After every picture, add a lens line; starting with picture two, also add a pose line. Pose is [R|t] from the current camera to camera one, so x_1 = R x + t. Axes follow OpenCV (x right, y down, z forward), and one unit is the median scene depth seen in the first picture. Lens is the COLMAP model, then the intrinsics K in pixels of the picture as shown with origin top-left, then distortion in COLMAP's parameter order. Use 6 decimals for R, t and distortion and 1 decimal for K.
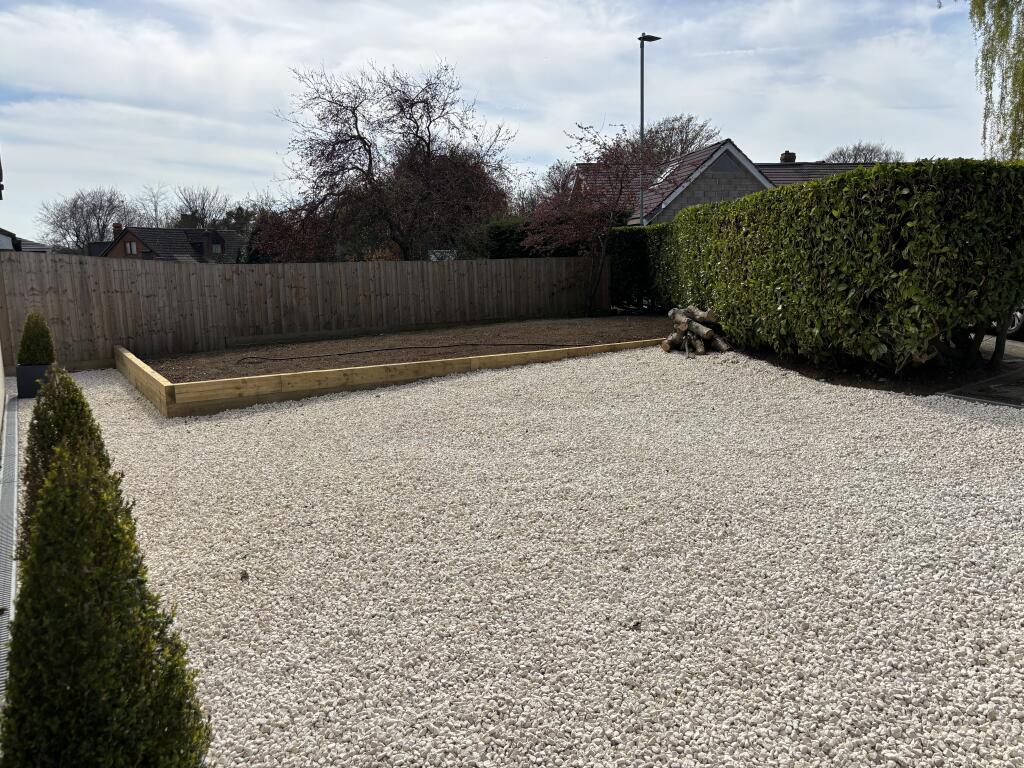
lens RADIAL K [[779.8, 0, 512.3], [0, 779.8, 384.1], [0, 0, 1]] dist [0.030627, -0.024399]
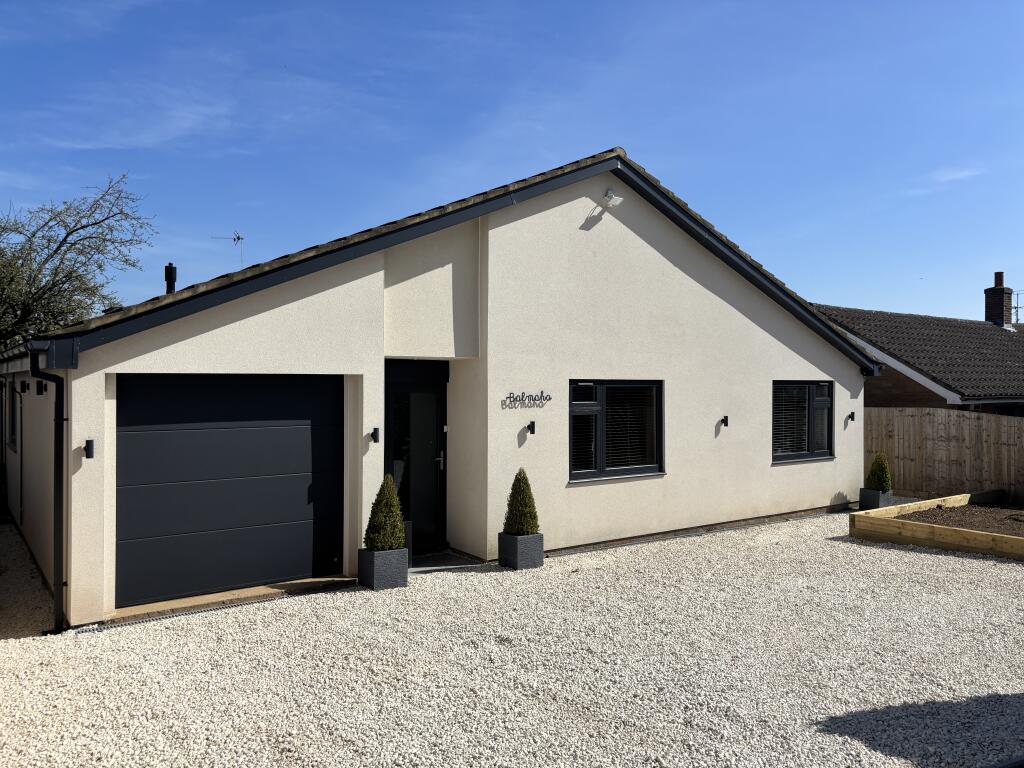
lens RADIAL K [[779.8, 0, 512.0], [0, 779.8, 384.3], [0, 0, 1]] dist [0.030627, -0.024399]
pose [[0.071394, 0.016750, -0.997308, 0.627259], [-0.166214, 0.986079, 0.004663, -0.090772], [0.983502, 0.165433, 0.073184, 0.179479]]
